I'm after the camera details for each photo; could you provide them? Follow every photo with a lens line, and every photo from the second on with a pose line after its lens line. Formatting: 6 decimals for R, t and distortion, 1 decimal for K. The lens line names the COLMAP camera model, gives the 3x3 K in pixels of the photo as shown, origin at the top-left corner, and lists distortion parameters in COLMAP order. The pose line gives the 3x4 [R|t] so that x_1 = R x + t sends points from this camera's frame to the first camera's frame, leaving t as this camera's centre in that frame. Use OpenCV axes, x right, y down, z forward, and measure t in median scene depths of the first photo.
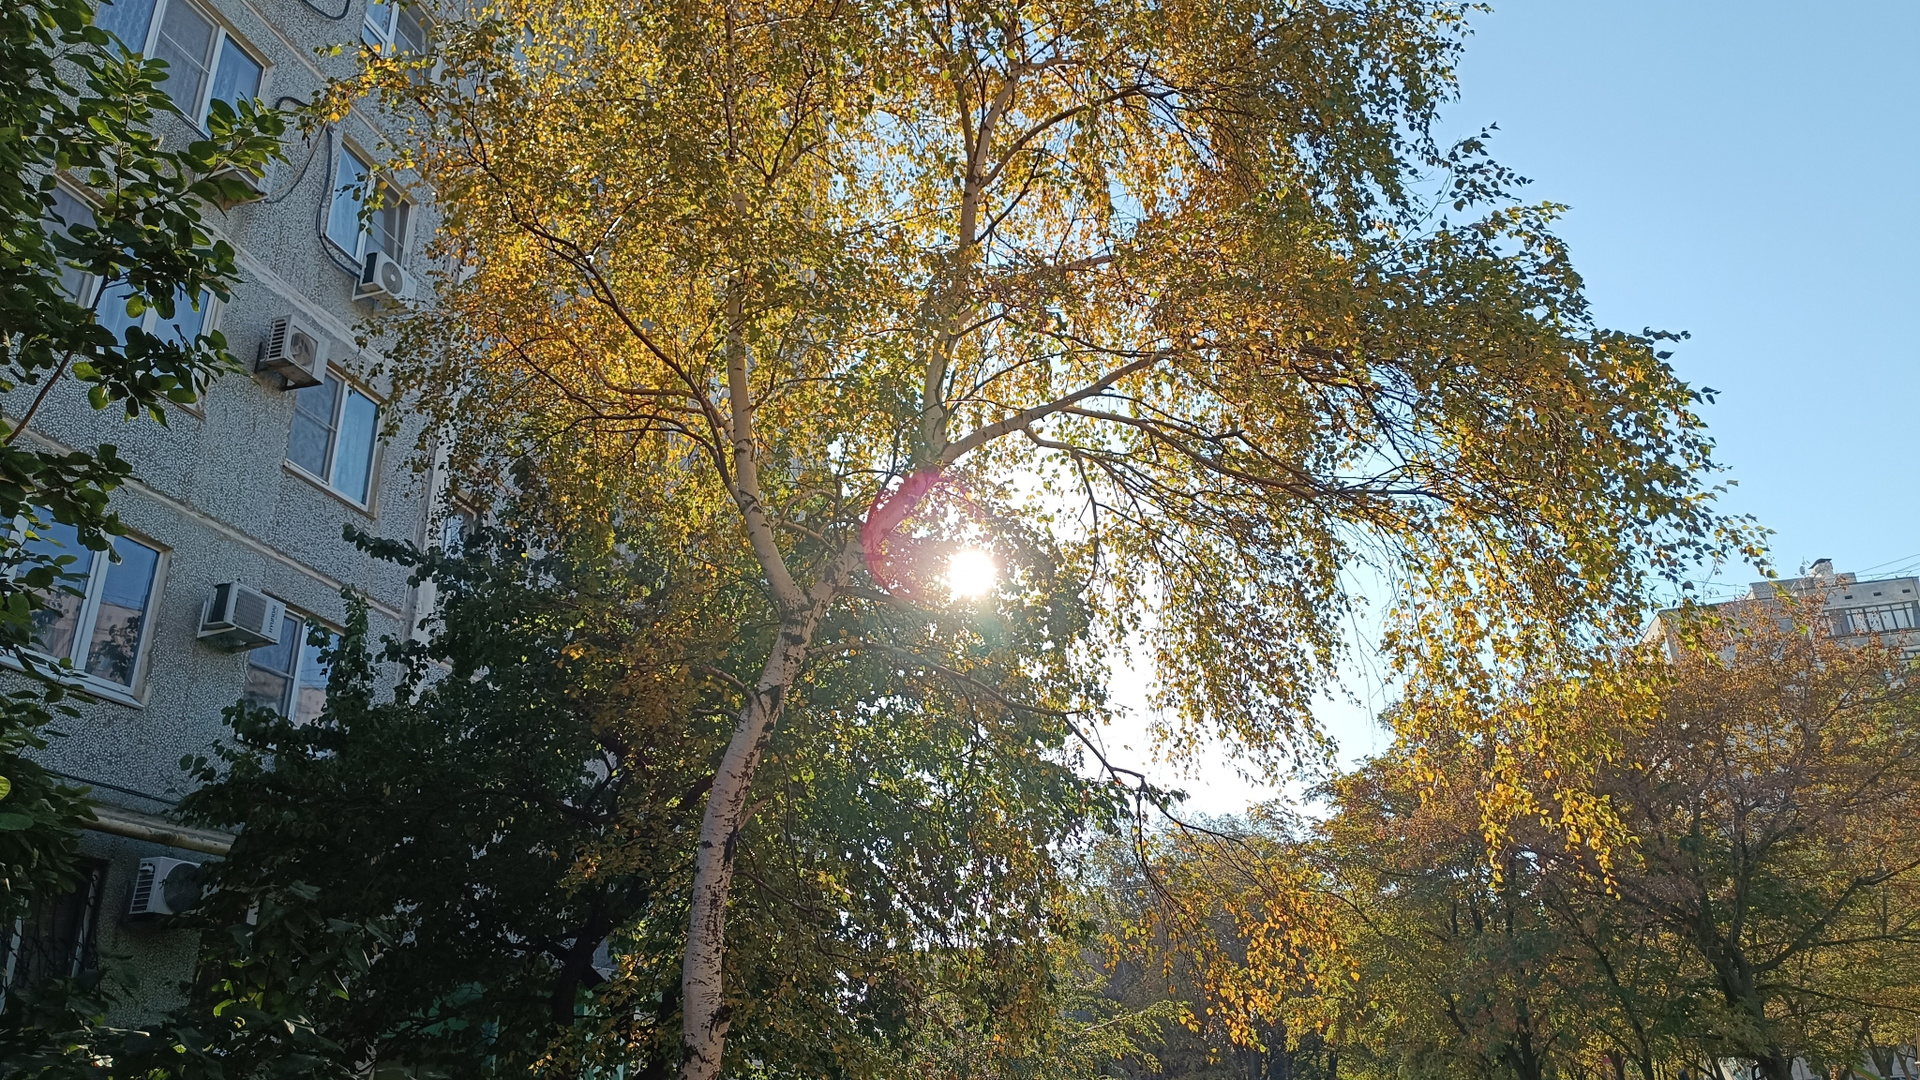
lens RADIAL K [[1329.0, 0, 960.0], [0, 1329.0, 540.0], [0, 0, 1]] dist [0.033131, -0.001045]
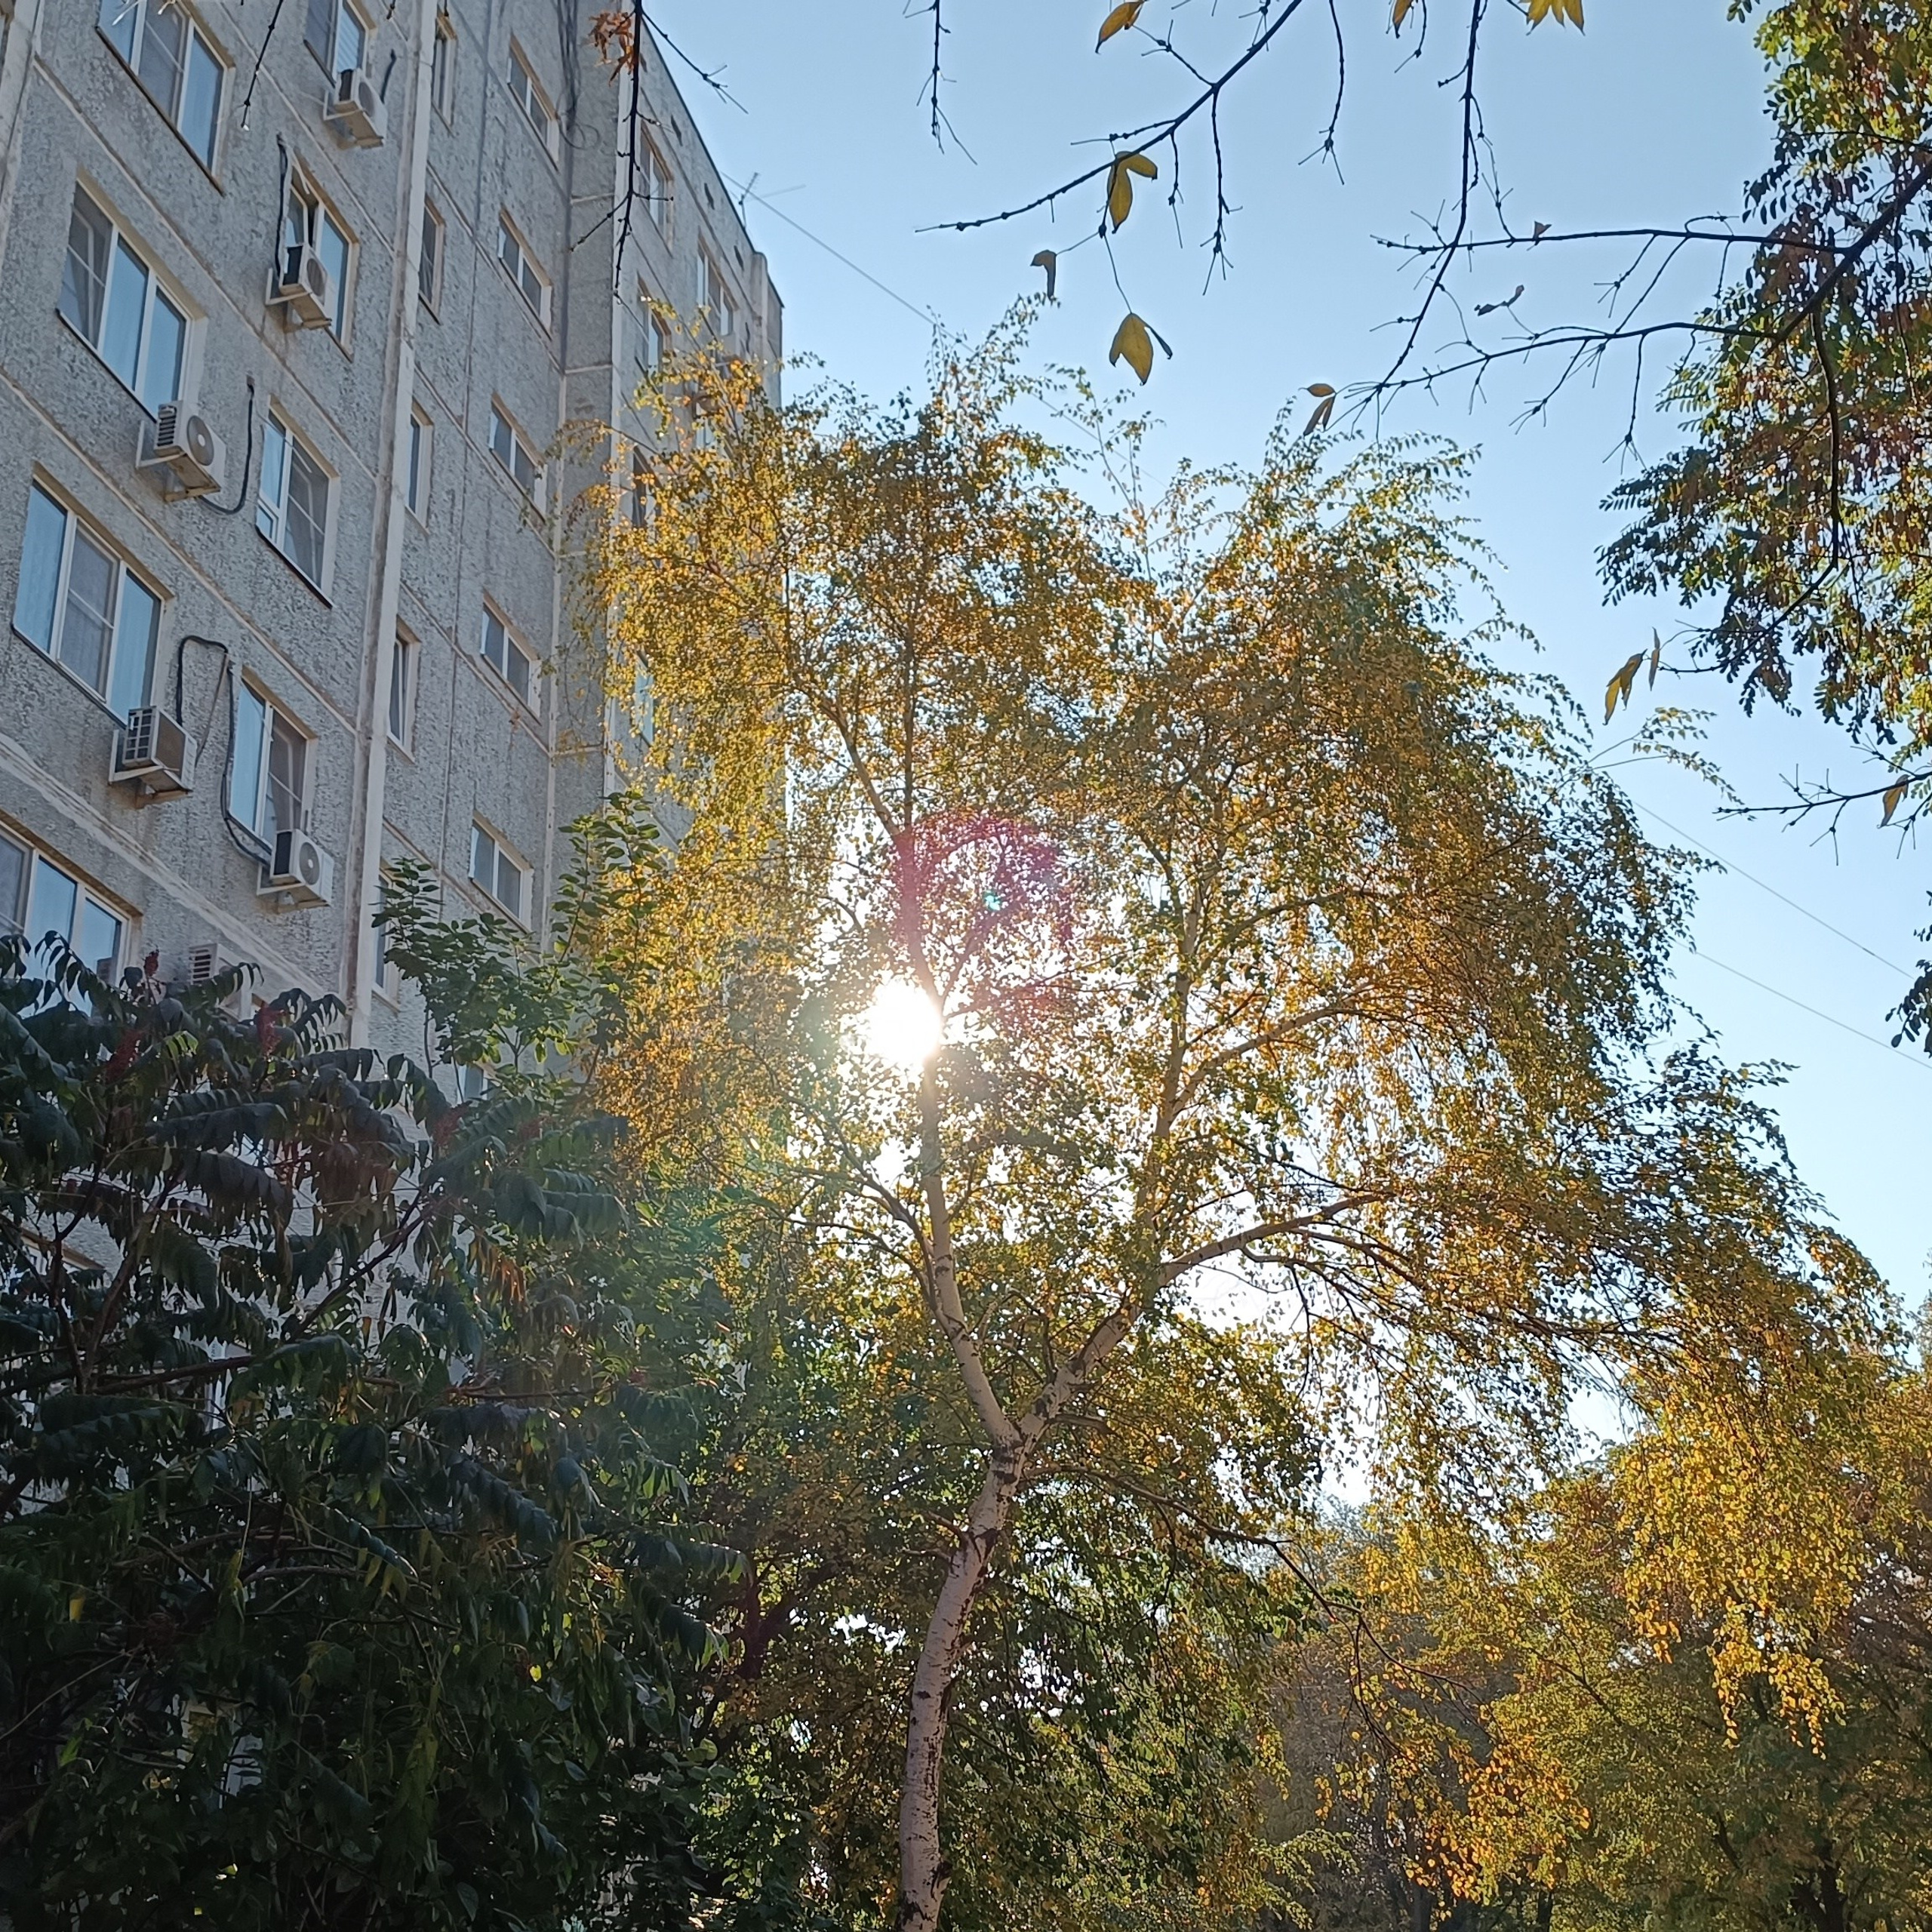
lens RADIAL K [[2421.2, 0, 972.9], [0, 2421.2, 961.1], [0, 0, 1]] dist [0.021649, -0.055999]
pose [[0.999257, 0.009683, 0.037310, -0.188935], [-0.009589, 0.999950, -0.002687, -0.254212], [-0.037334, 0.002327, 0.999300, -0.647386]]
